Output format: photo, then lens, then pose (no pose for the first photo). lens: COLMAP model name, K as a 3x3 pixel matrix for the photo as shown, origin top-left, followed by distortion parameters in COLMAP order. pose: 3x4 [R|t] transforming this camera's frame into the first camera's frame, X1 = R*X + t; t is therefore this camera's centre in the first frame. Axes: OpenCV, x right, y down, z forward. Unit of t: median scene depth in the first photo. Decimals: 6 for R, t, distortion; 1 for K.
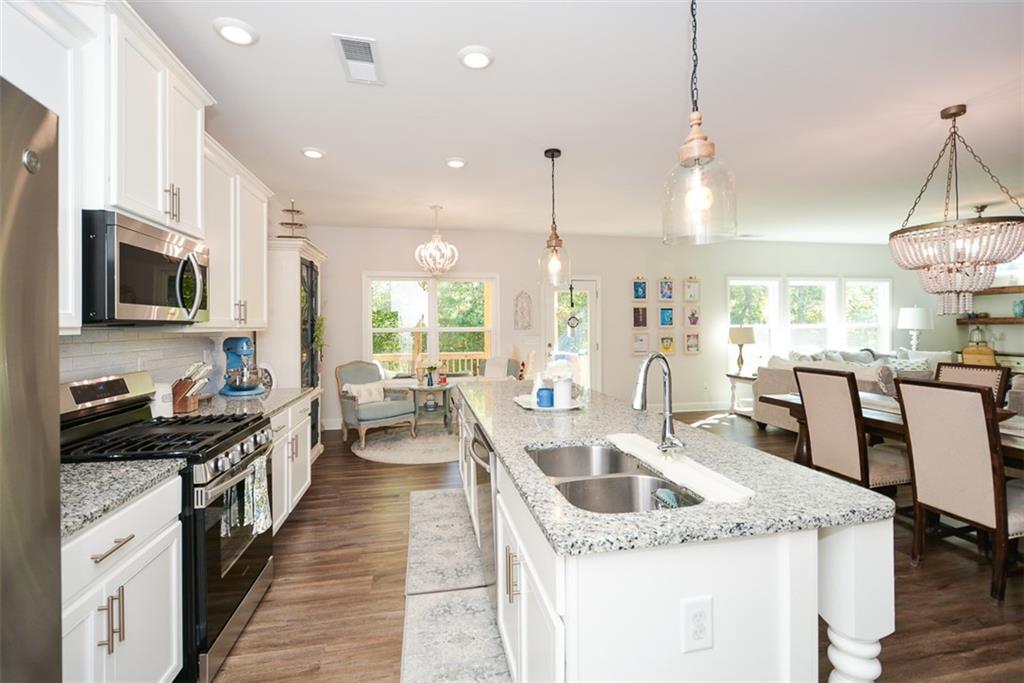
lens RADIAL K [[454.9, 0, 504.1], [0, 454.9, 322.8], [0, 0, 1]] dist [-0.002005, -0.001803]
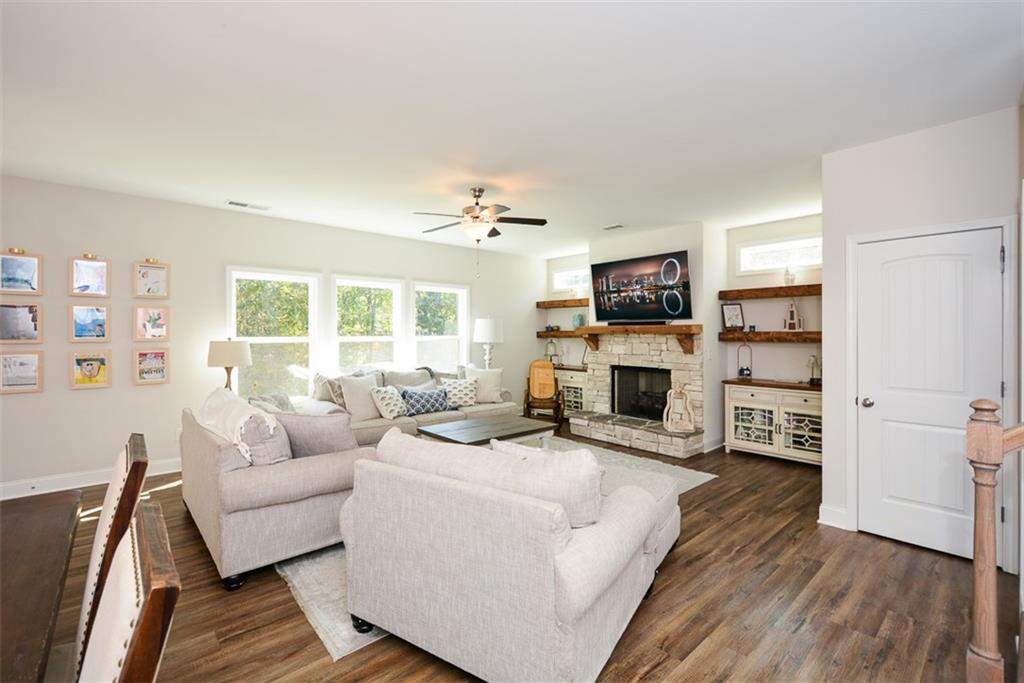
lens RADIAL K [[454.9, 0, 517.4], [0, 454.9, 335.1], [0, 0, 1]] dist [-0.002005, -0.001803]
pose [[0.852110, 0.007076, 0.523314, 0.484563], [-0.010607, 0.999937, 0.003749, -0.005082], [-0.523255, -0.008745, 0.852131, 0.197656]]
